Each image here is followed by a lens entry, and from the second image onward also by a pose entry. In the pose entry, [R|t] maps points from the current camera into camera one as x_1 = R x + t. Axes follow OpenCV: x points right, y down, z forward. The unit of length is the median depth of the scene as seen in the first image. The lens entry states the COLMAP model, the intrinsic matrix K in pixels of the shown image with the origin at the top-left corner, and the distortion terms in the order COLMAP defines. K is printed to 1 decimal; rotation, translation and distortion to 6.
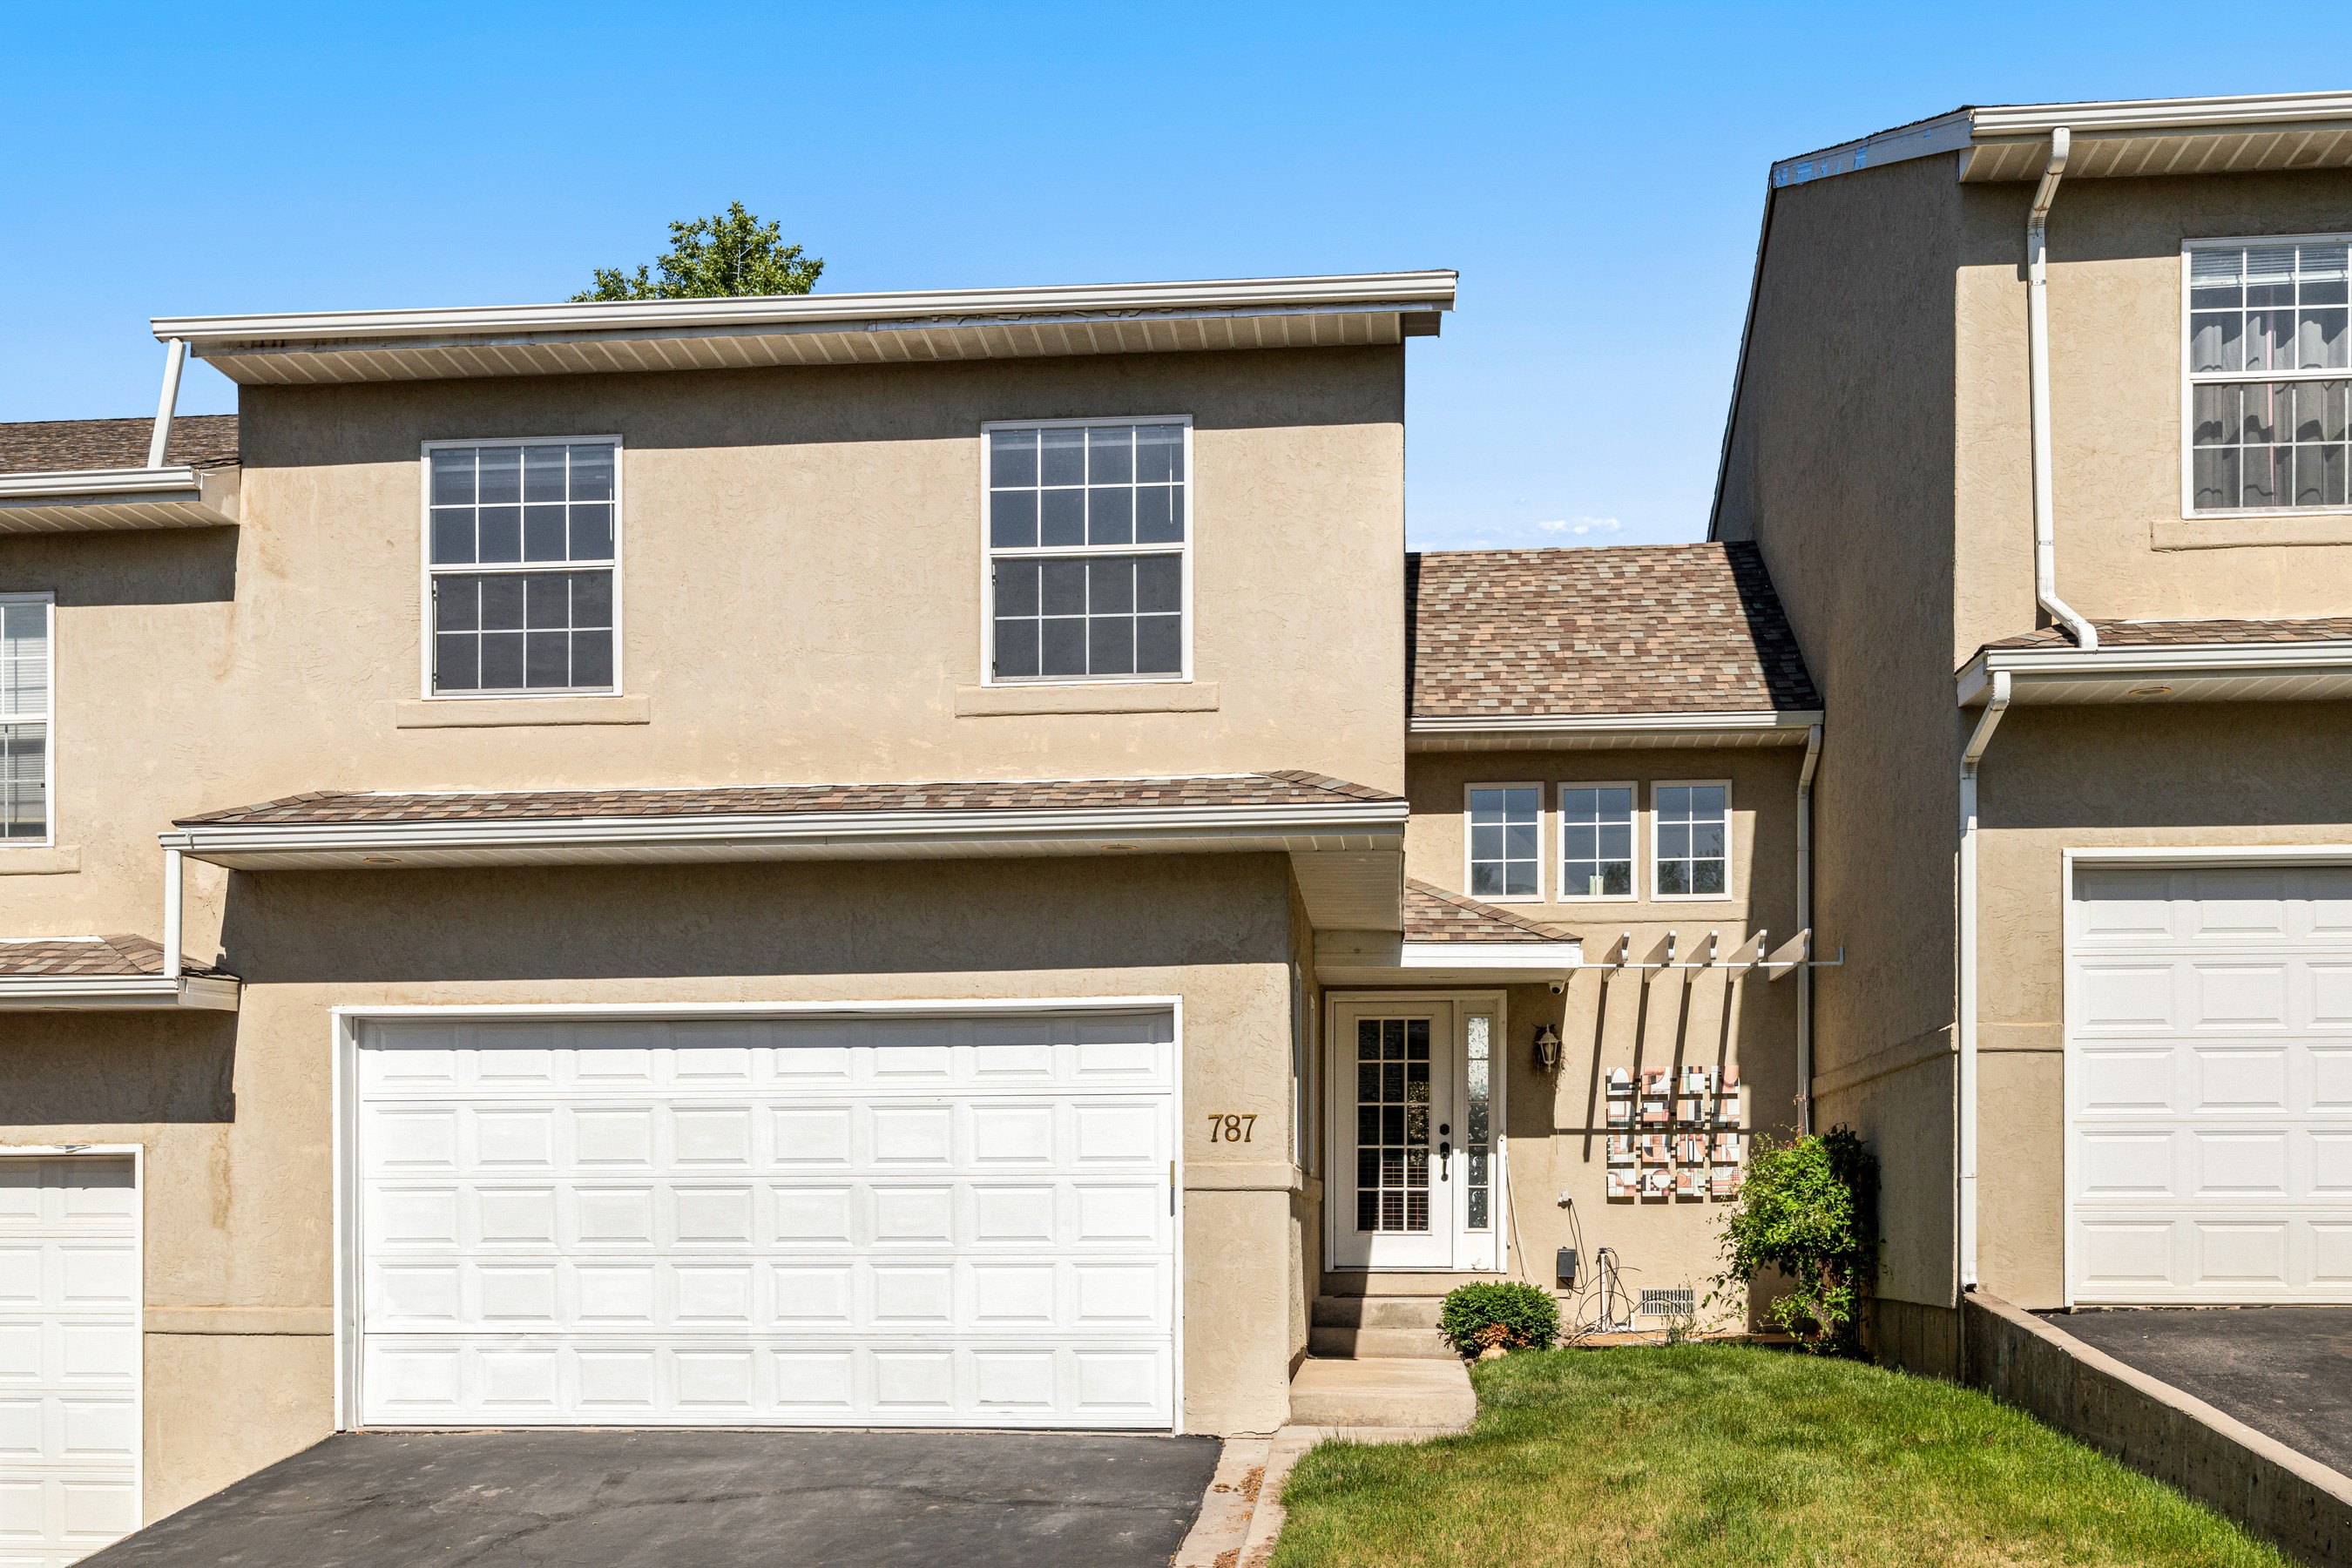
lens RADIAL K [[2368.3, 0, 1090.6], [0, 2368.3, 1184.0], [0, 0, 1]] dist [-0.007077, 0.003574]
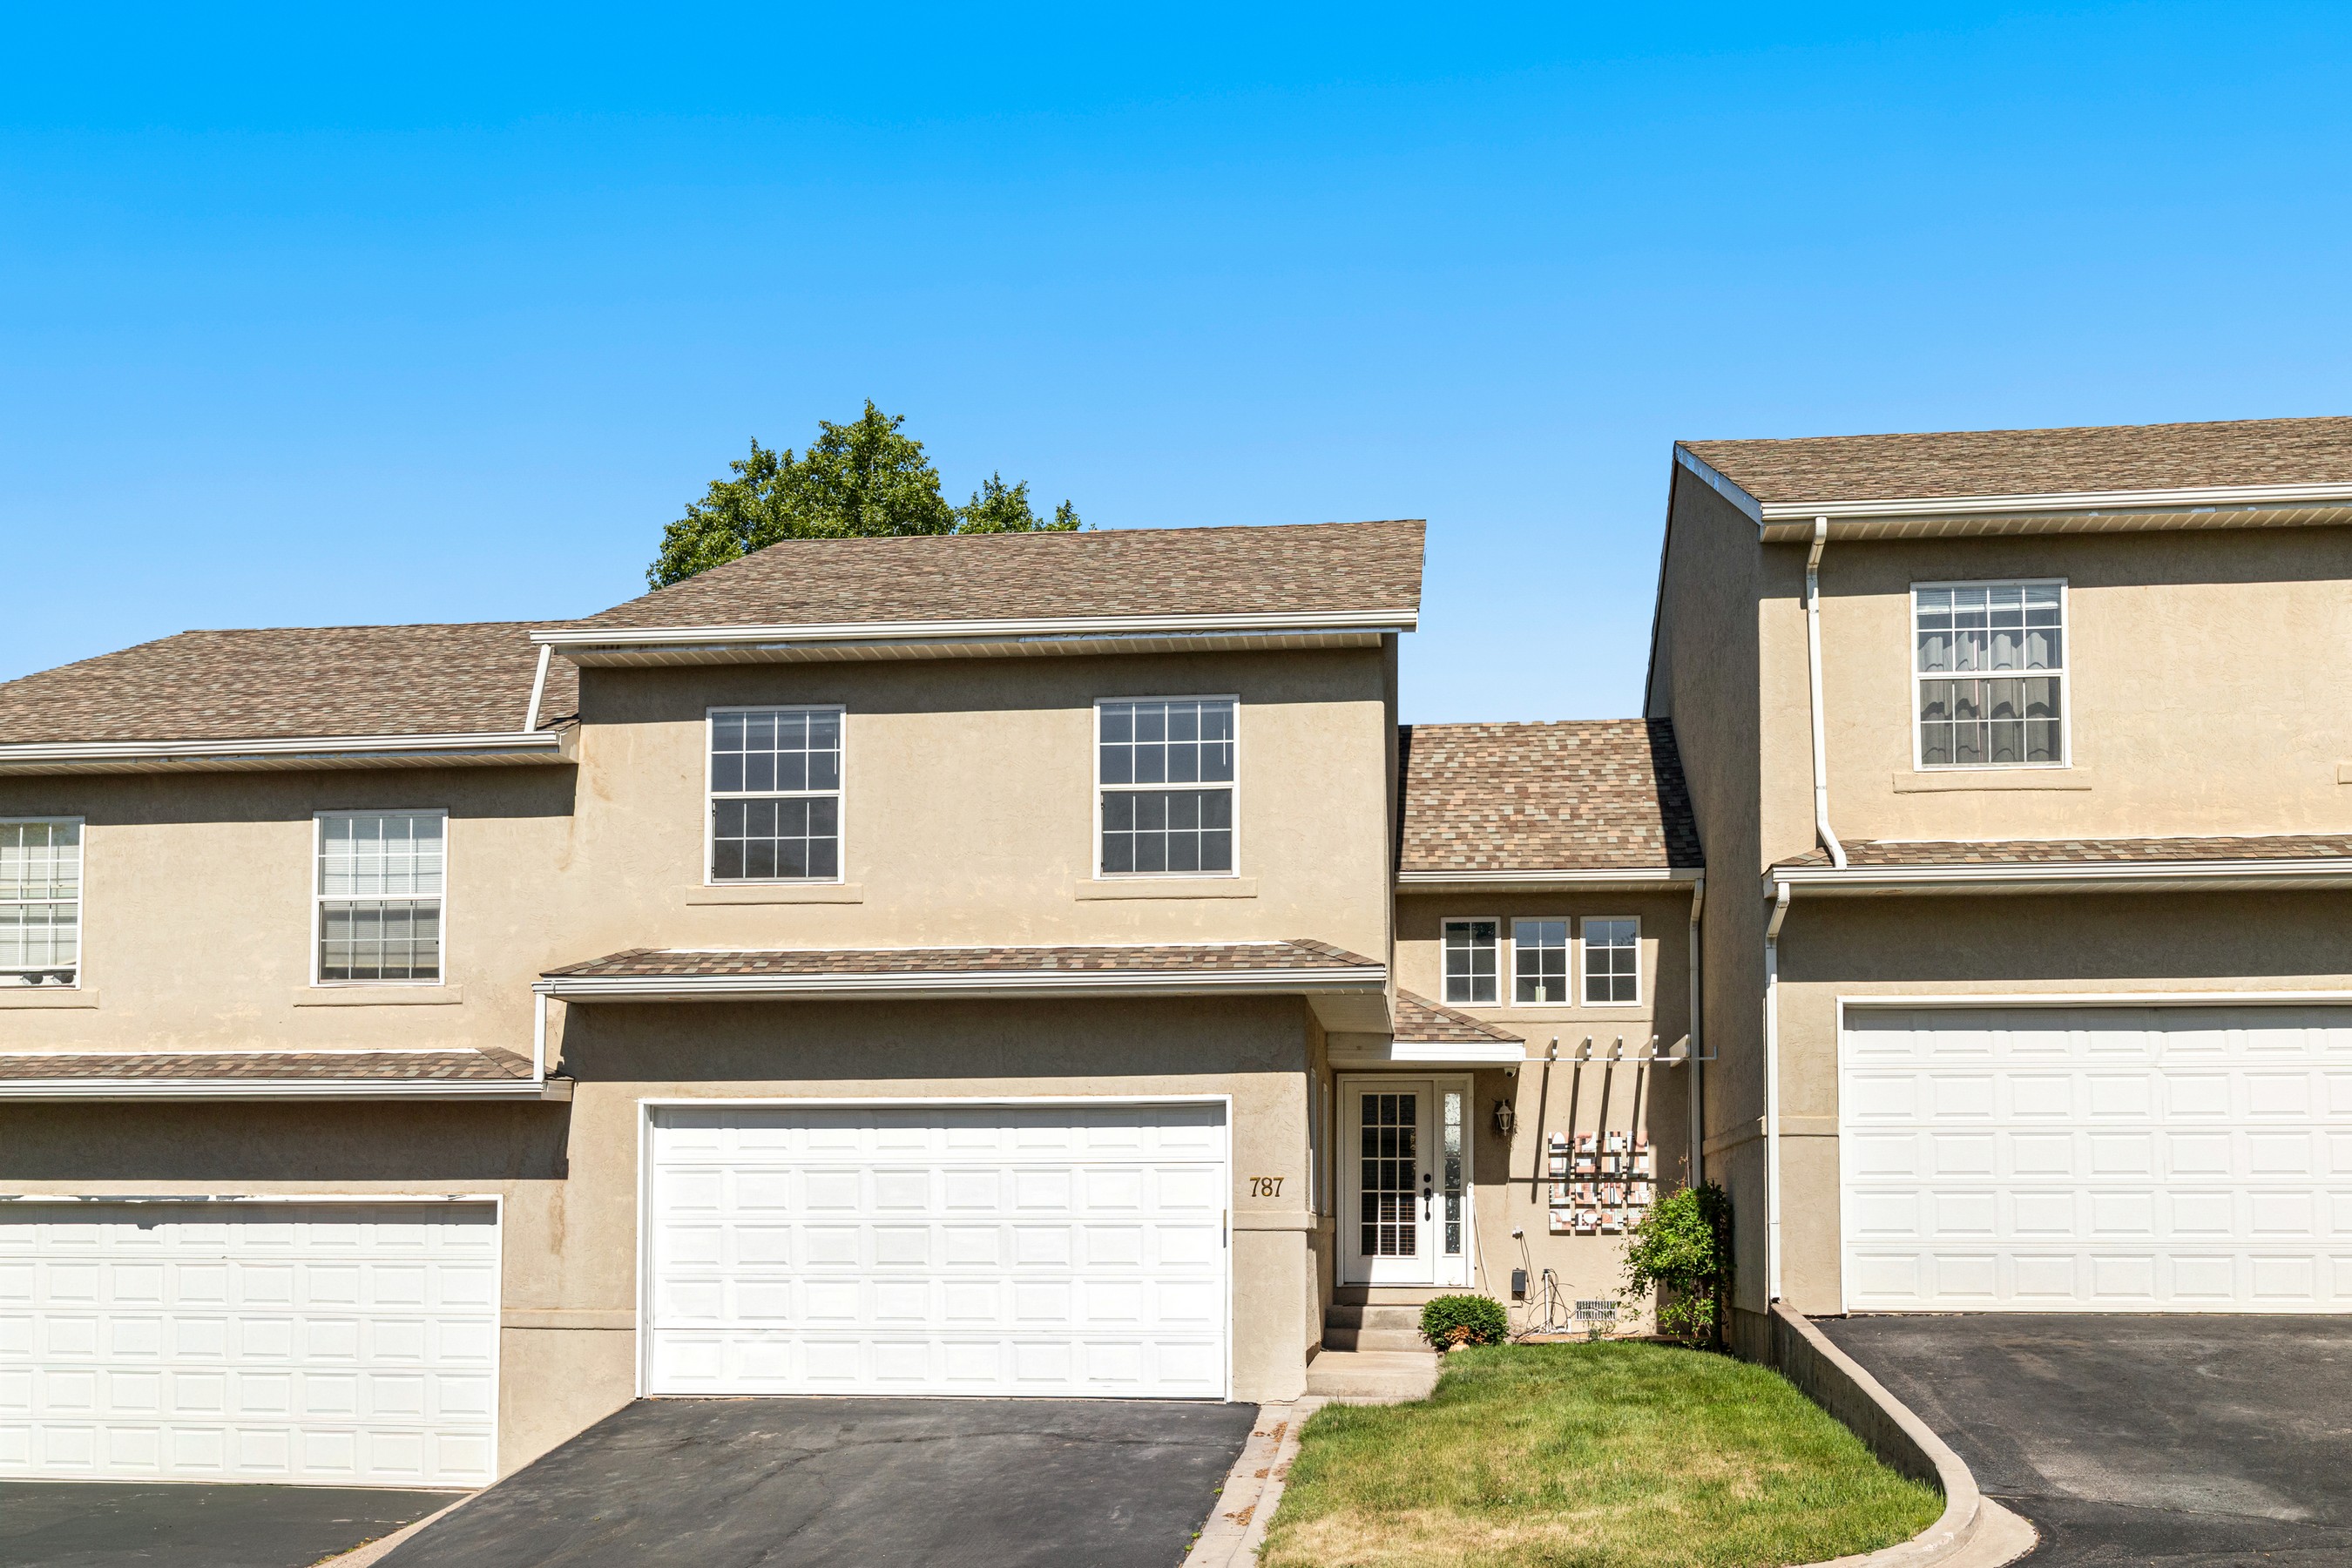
lens RADIAL K [[2718.1, 0, 1152.8], [0, 2718.1, 937.5], [0, 0, 1]] dist [-0.018476, 0.024379]
pose [[0.999837, 0.005331, 0.017274, -0.038061], [-0.003793, 0.996122, -0.087904, -0.028748], [-0.017676, 0.087824, 0.995979, -0.648537]]
